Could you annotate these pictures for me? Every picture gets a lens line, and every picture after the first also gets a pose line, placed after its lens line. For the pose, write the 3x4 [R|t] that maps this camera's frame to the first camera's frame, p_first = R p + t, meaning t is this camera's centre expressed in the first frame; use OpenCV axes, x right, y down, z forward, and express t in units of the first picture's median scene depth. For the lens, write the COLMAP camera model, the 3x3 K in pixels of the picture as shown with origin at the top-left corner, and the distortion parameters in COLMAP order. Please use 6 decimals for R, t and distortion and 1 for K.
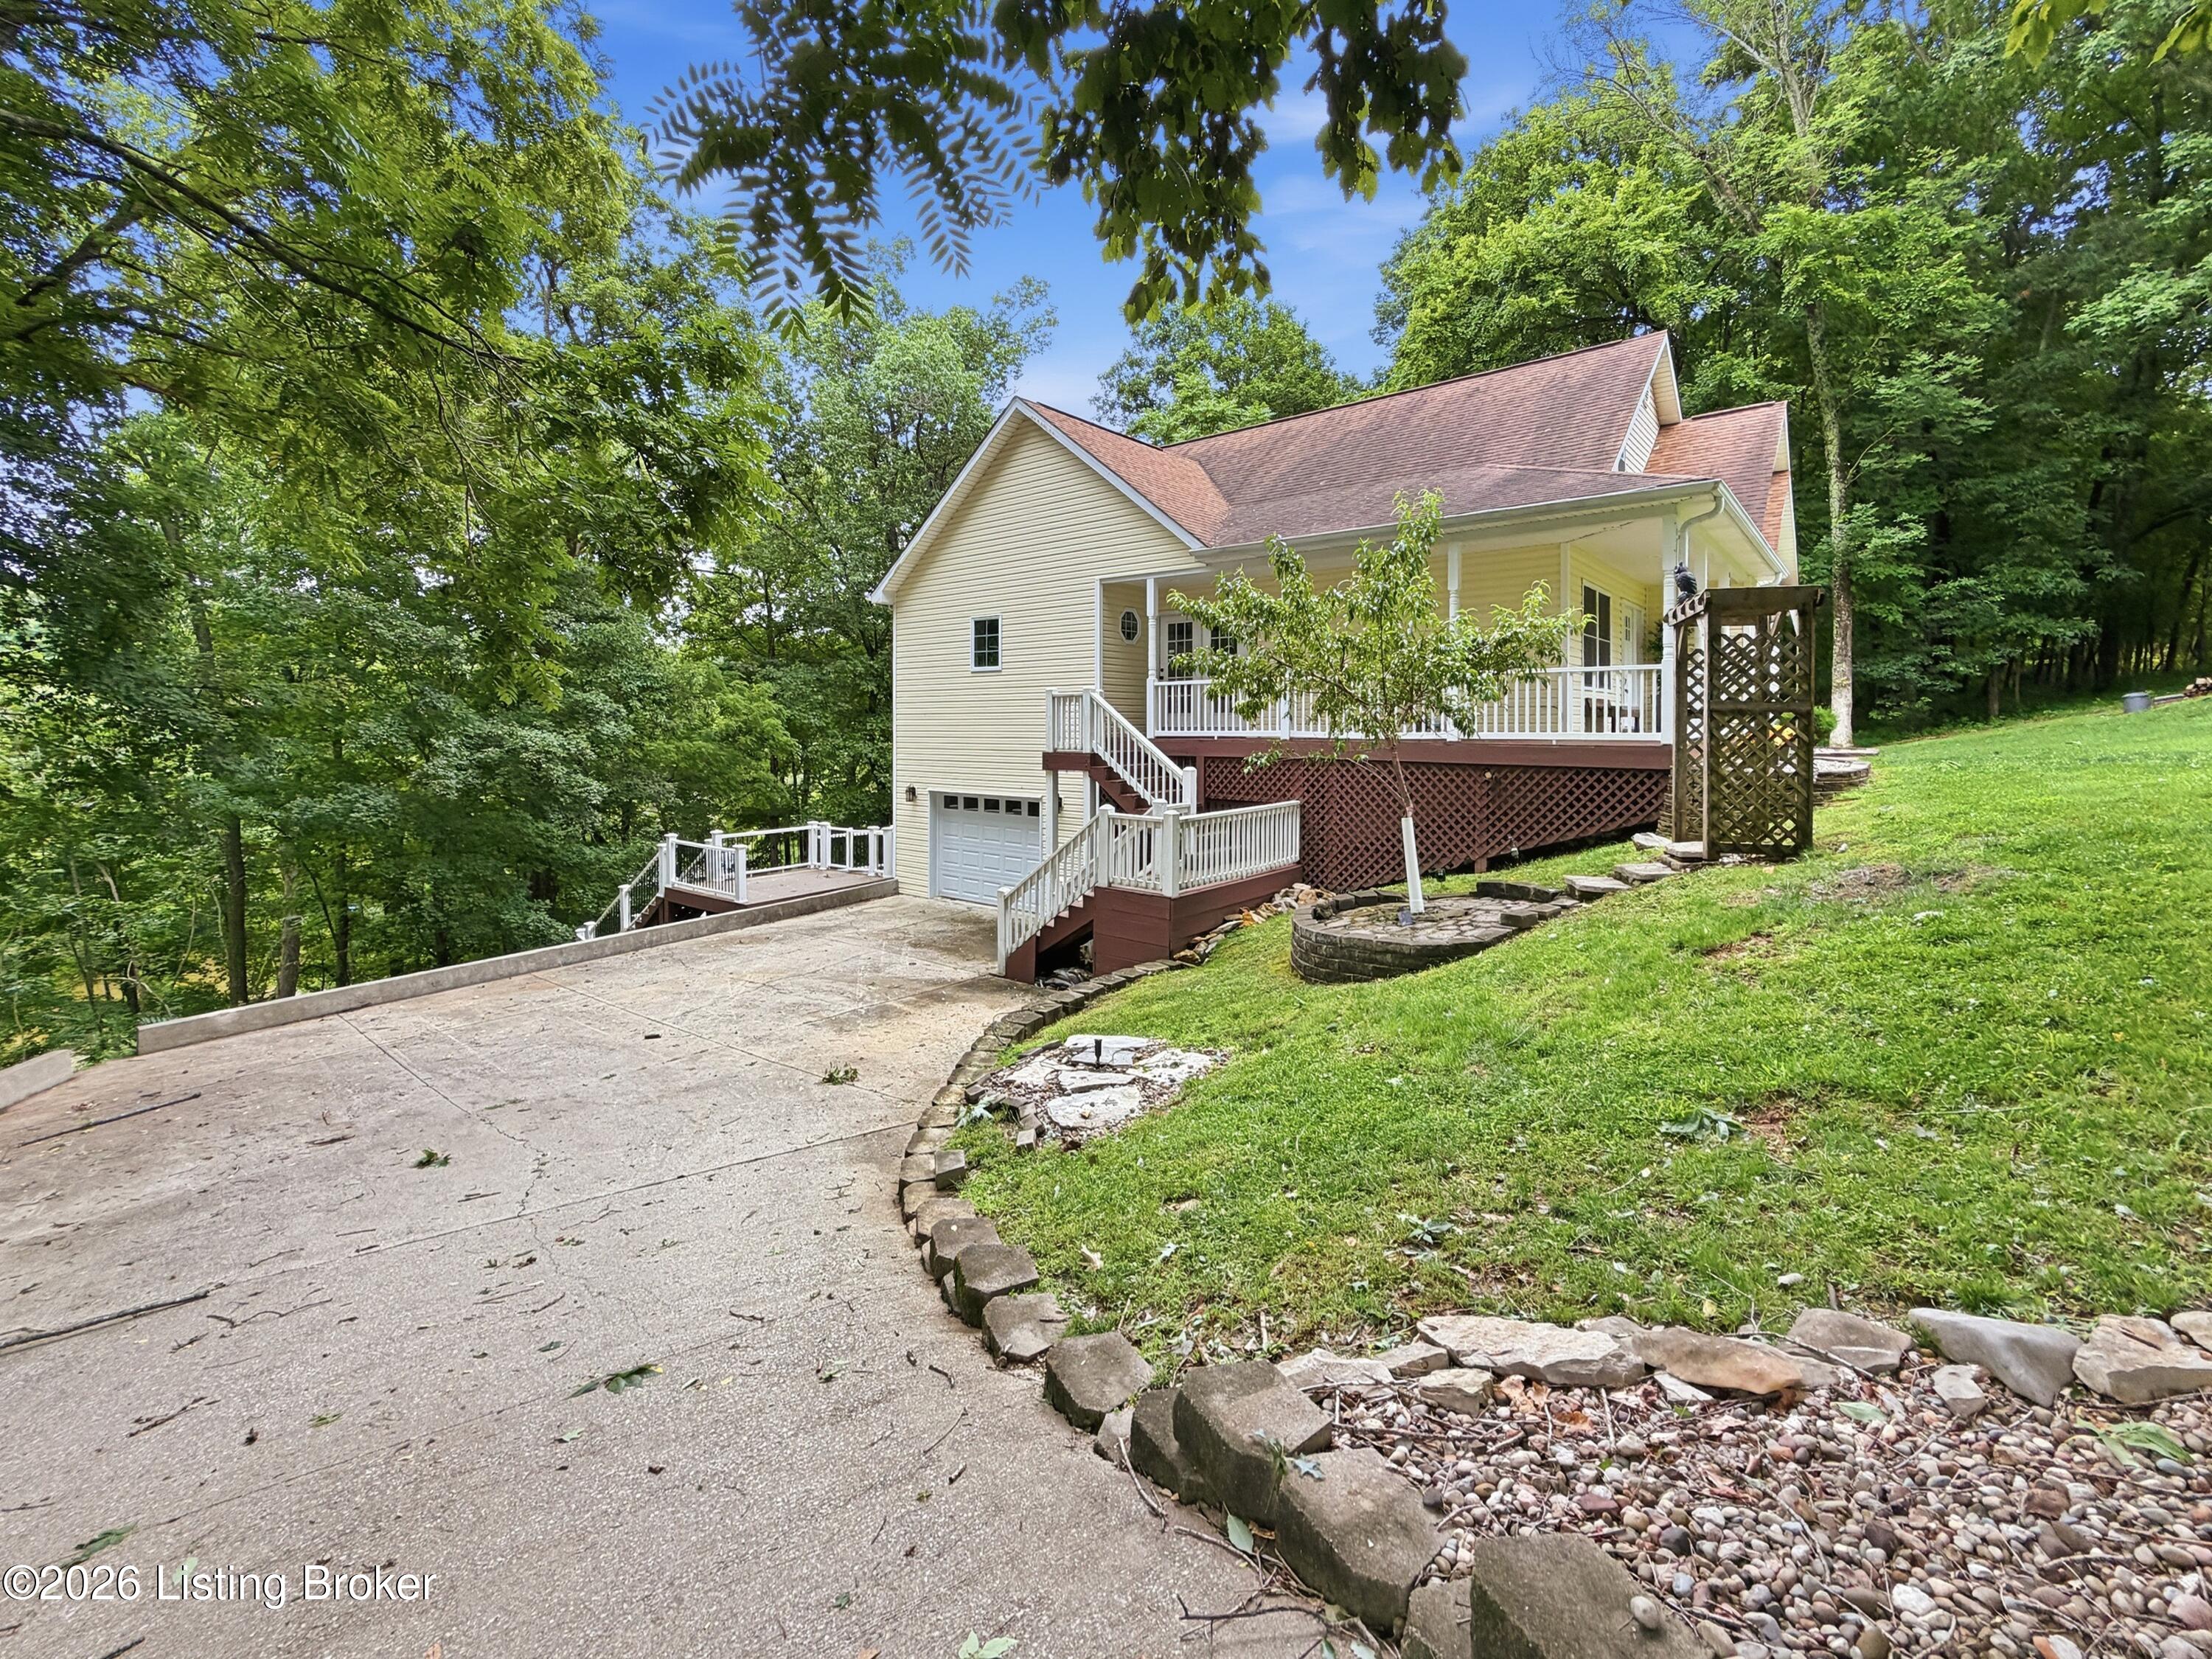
lens RADIAL K [[941.5, 0, 1133.8], [0, 941.5, 732.3], [0, 0, 1]] dist [0.000164, -0.000250]
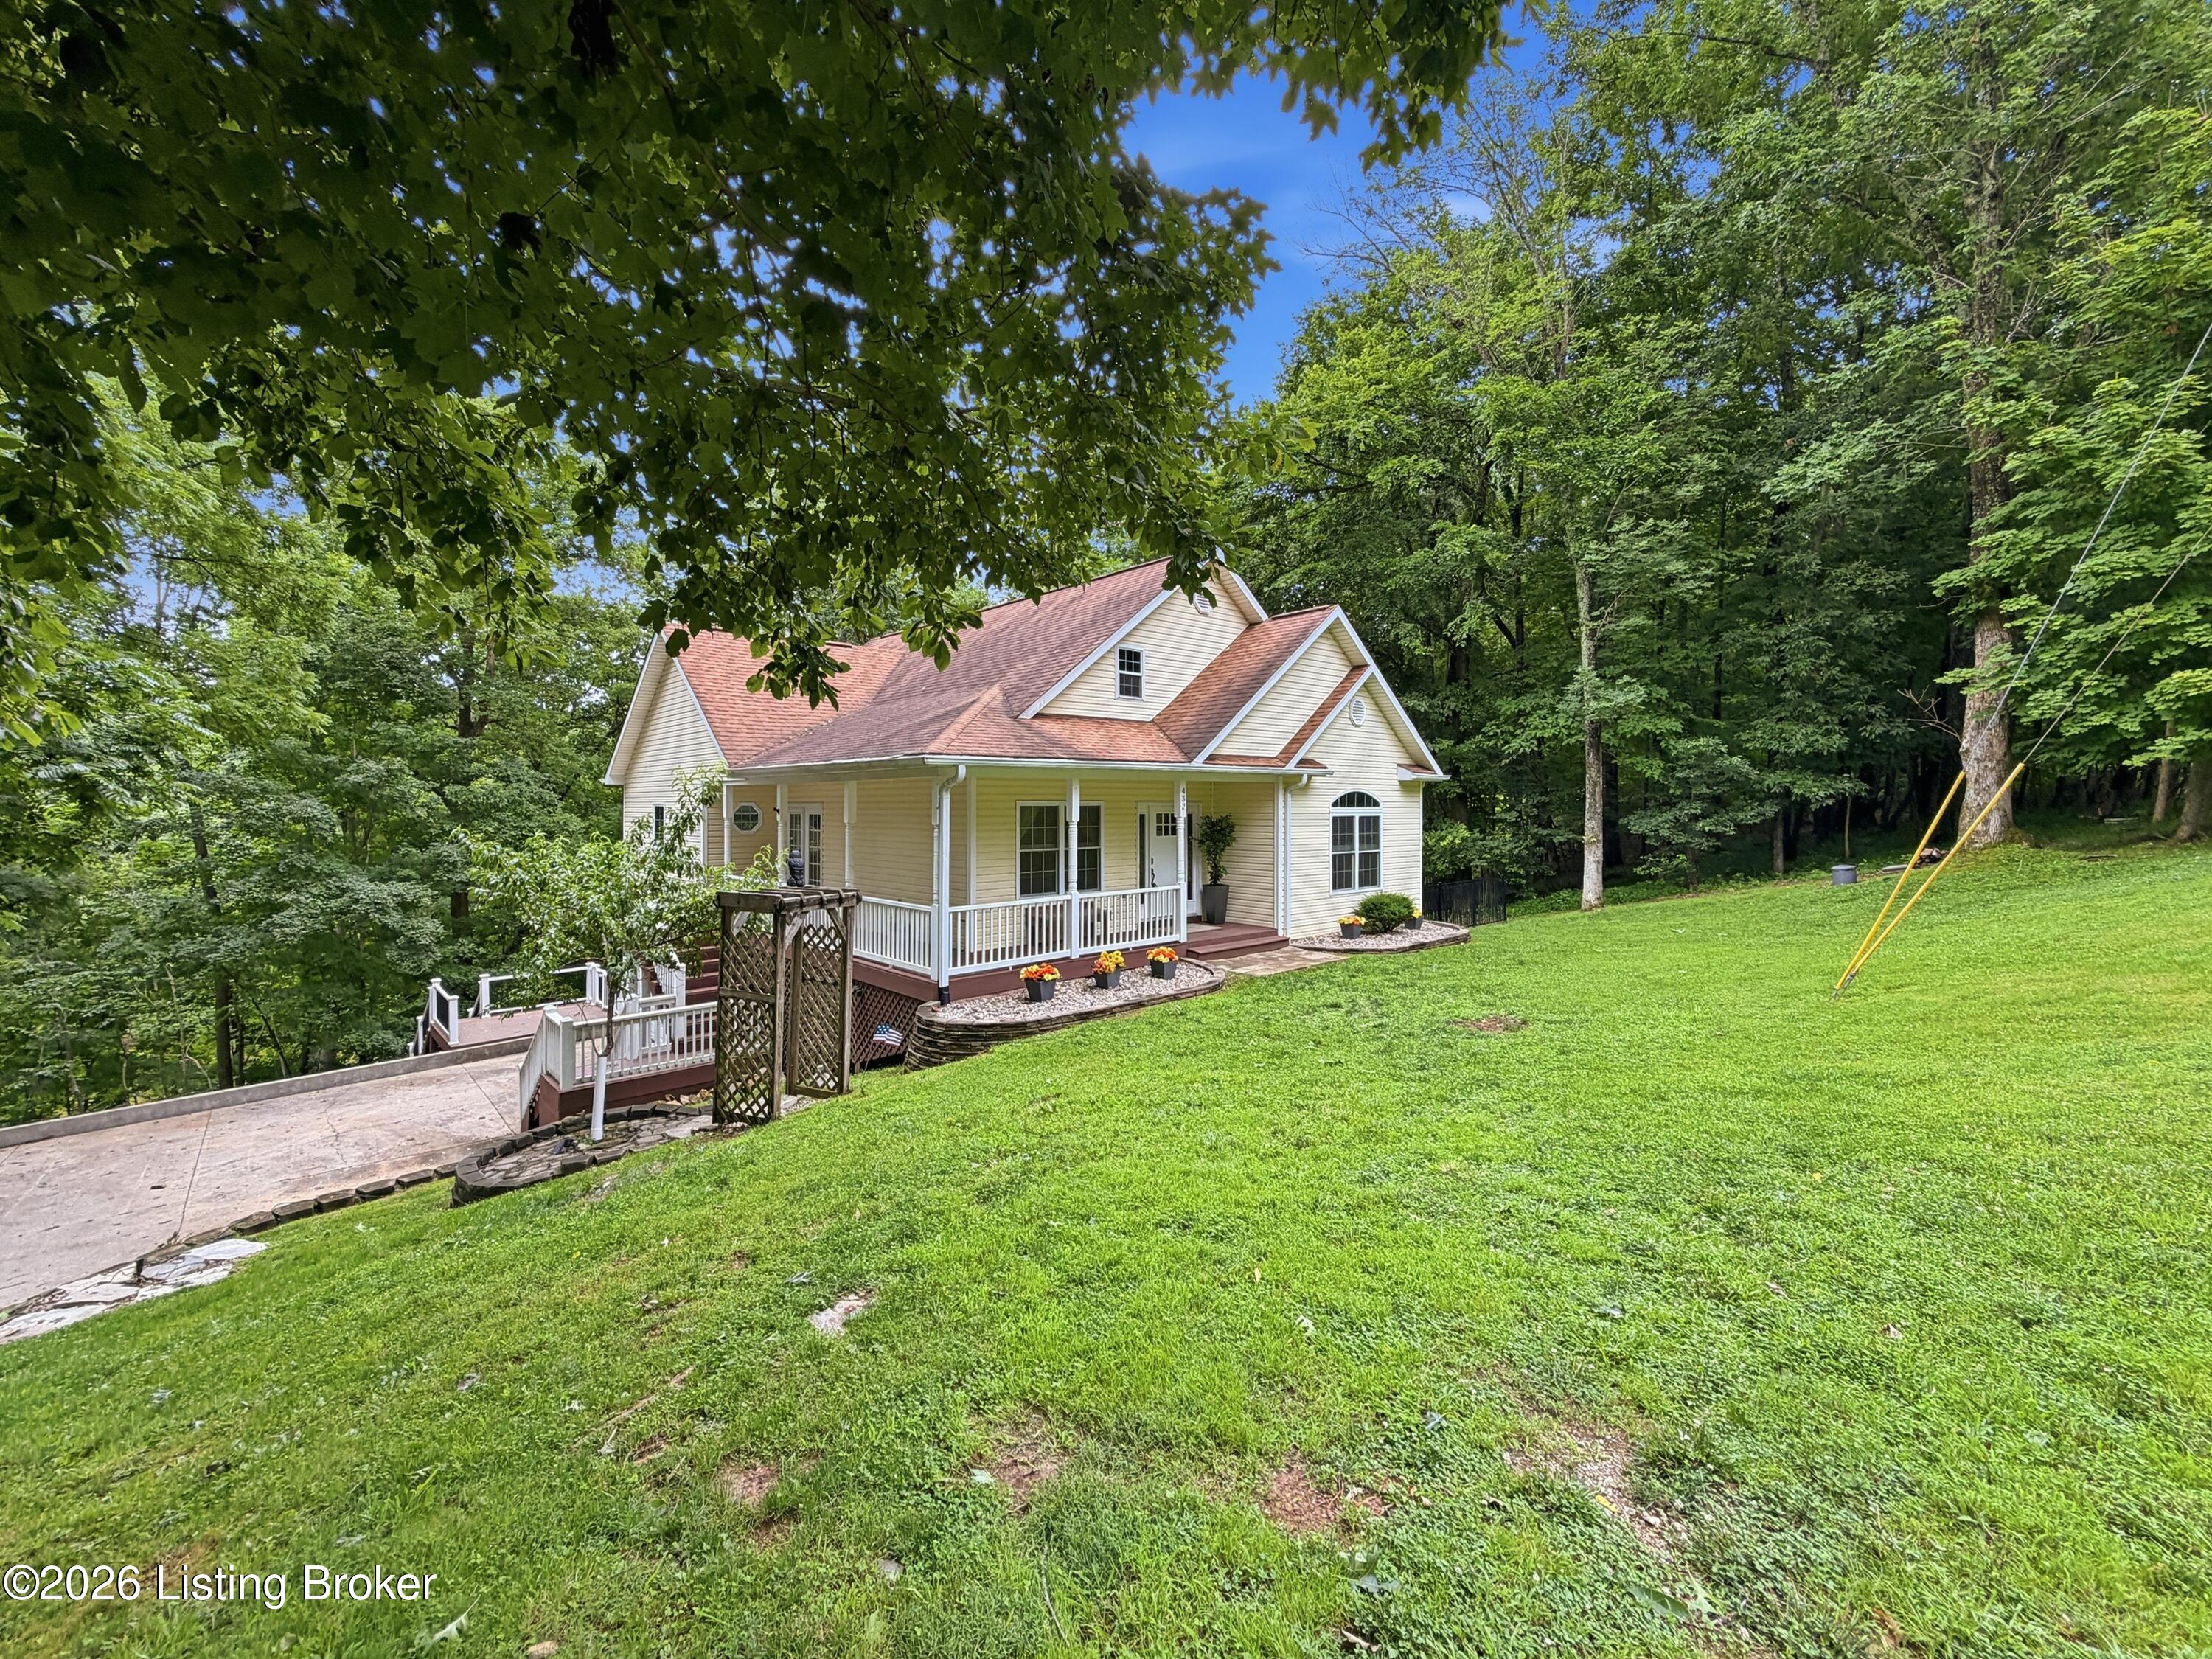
lens RADIAL K [[882.9, 0, 1099.6], [0, 882.9, 835.3], [0, 0, 1]] dist [0.001840, 0.000160]
pose [[0.990762, 0.006094, -0.135475, 0.952245], [-0.003546, 0.999812, 0.019042, -0.191503], [0.135566, -0.018386, 0.990598, -0.018636]]
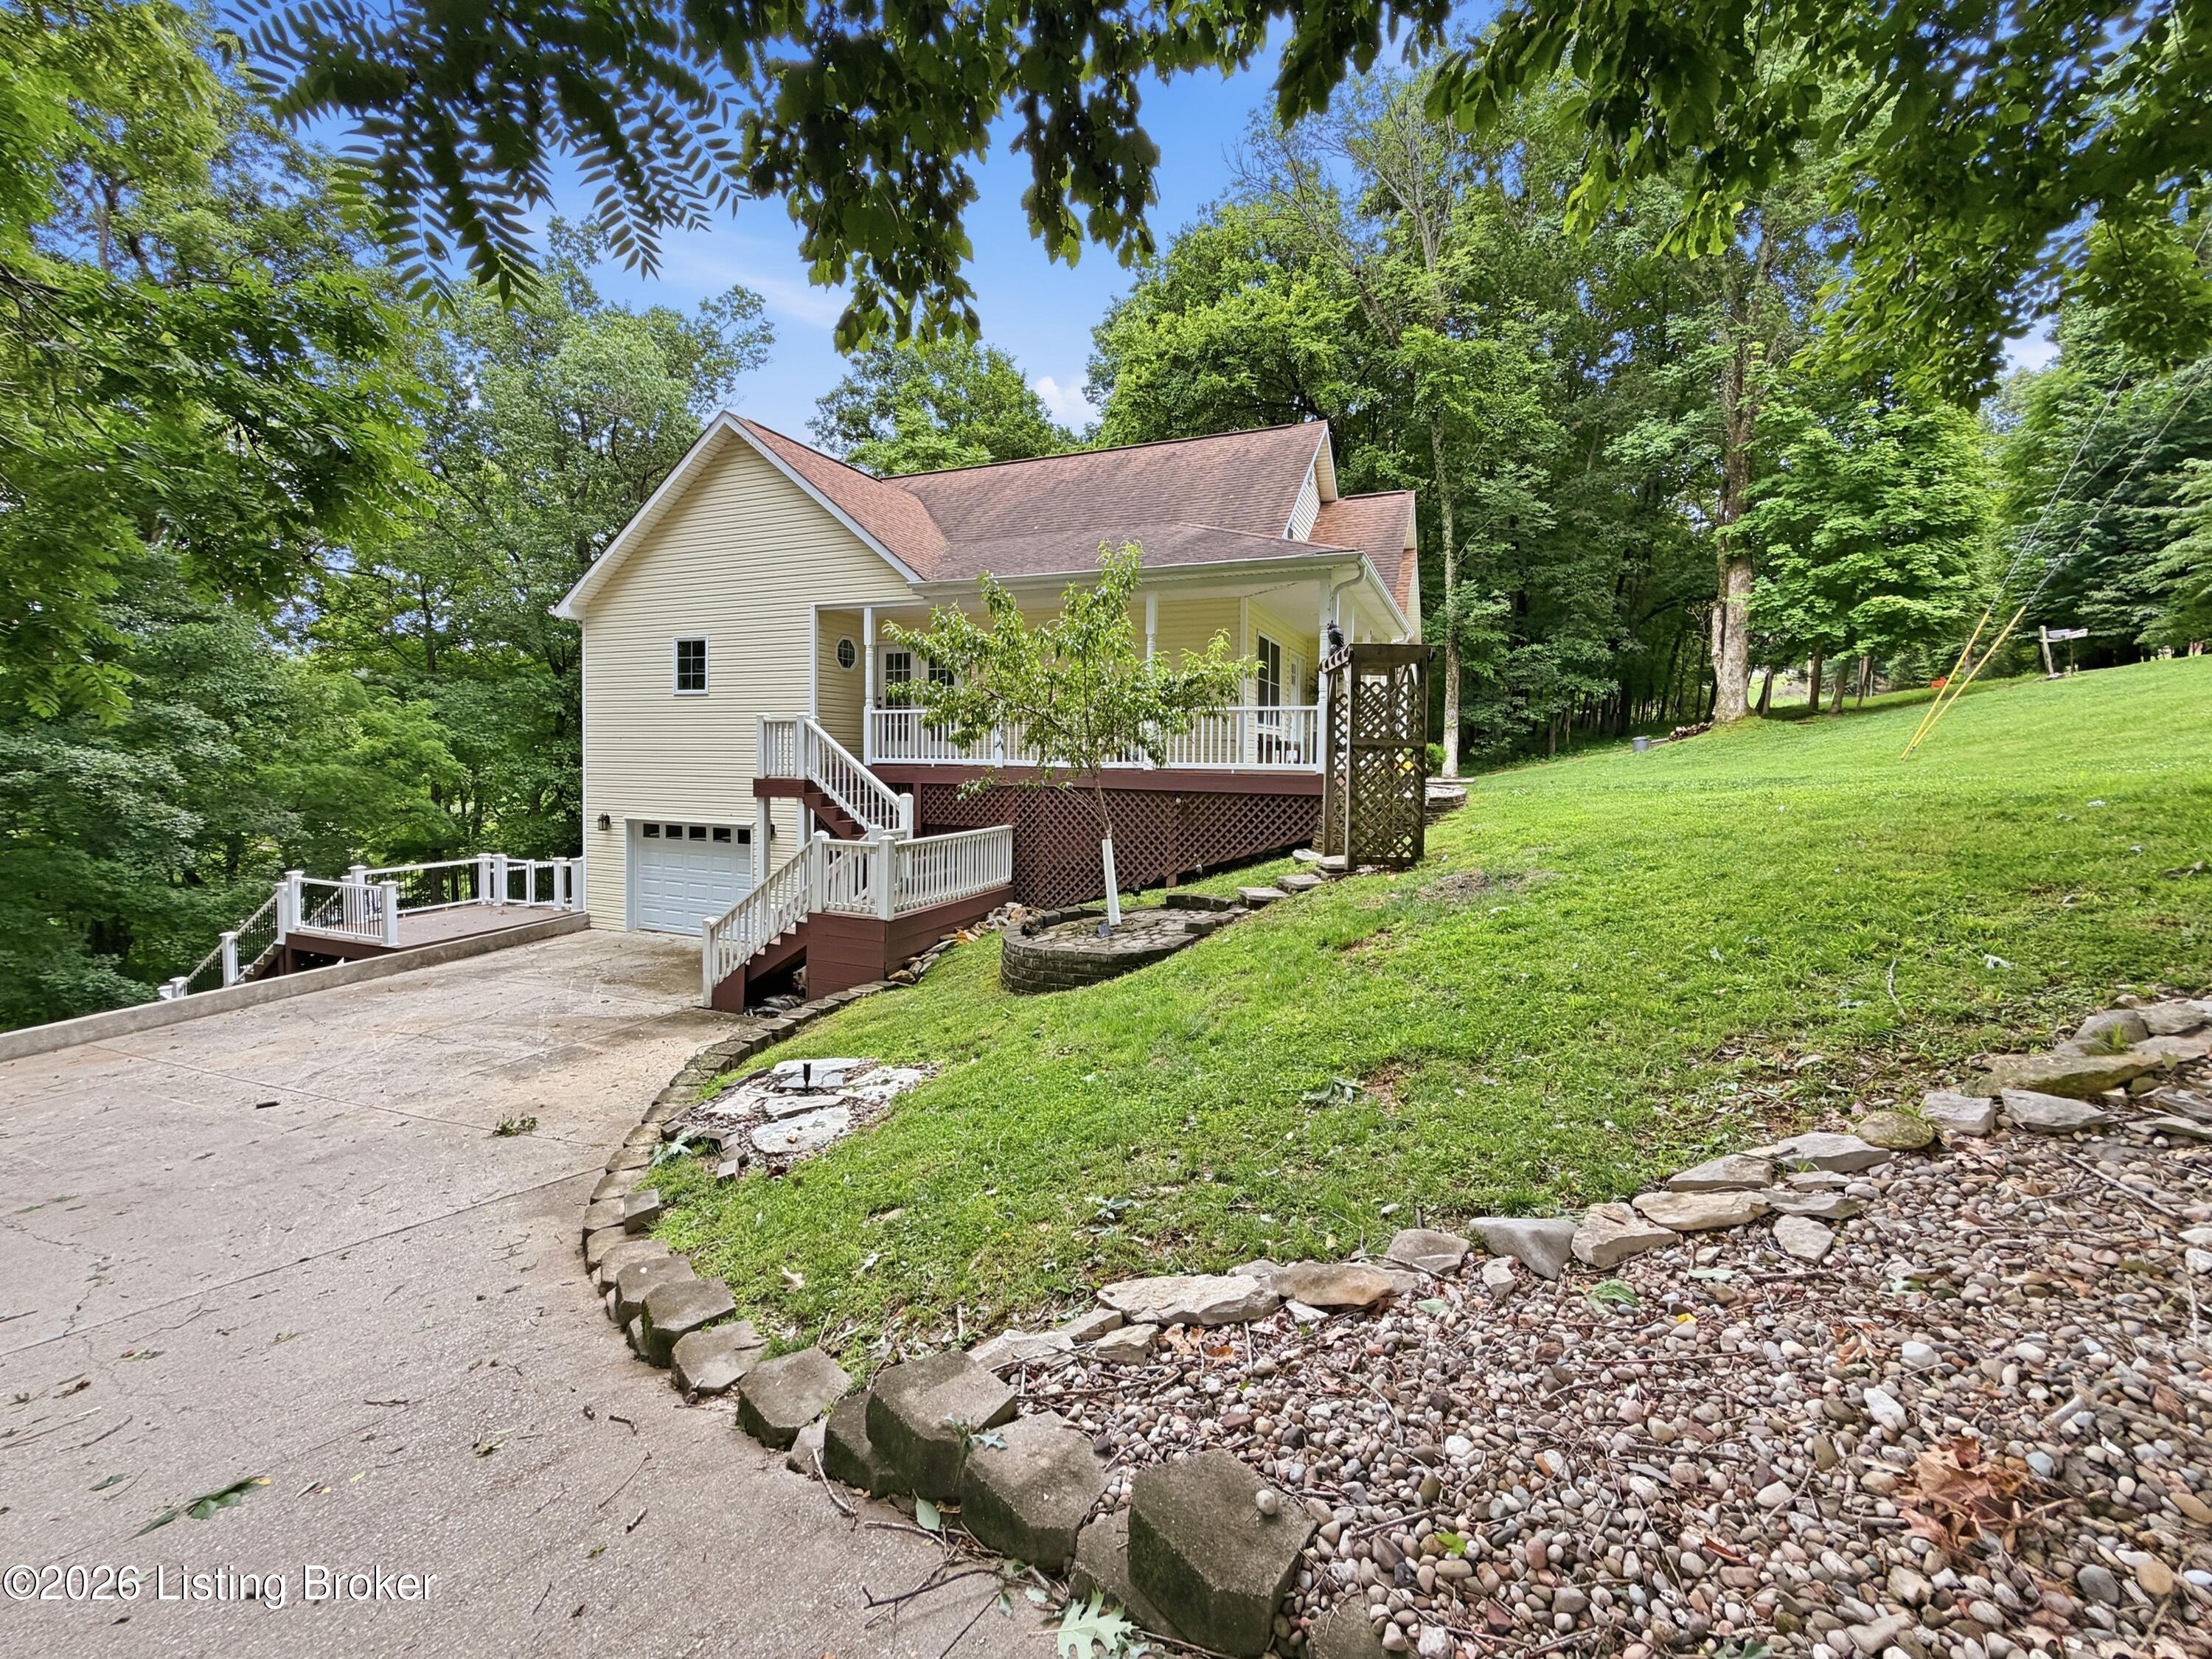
lens RADIAL K [[891.7, 0, 1117.8], [0, 891.7, 781.2], [0, 0, 1]] dist [0.000325, -0.000160]
pose [[0.959689, 0.002779, 0.281051, 0.010514], [-0.009205, 0.999725, 0.021546, 0.000153], [-0.280914, -0.023265, 0.959451, -0.001905]]
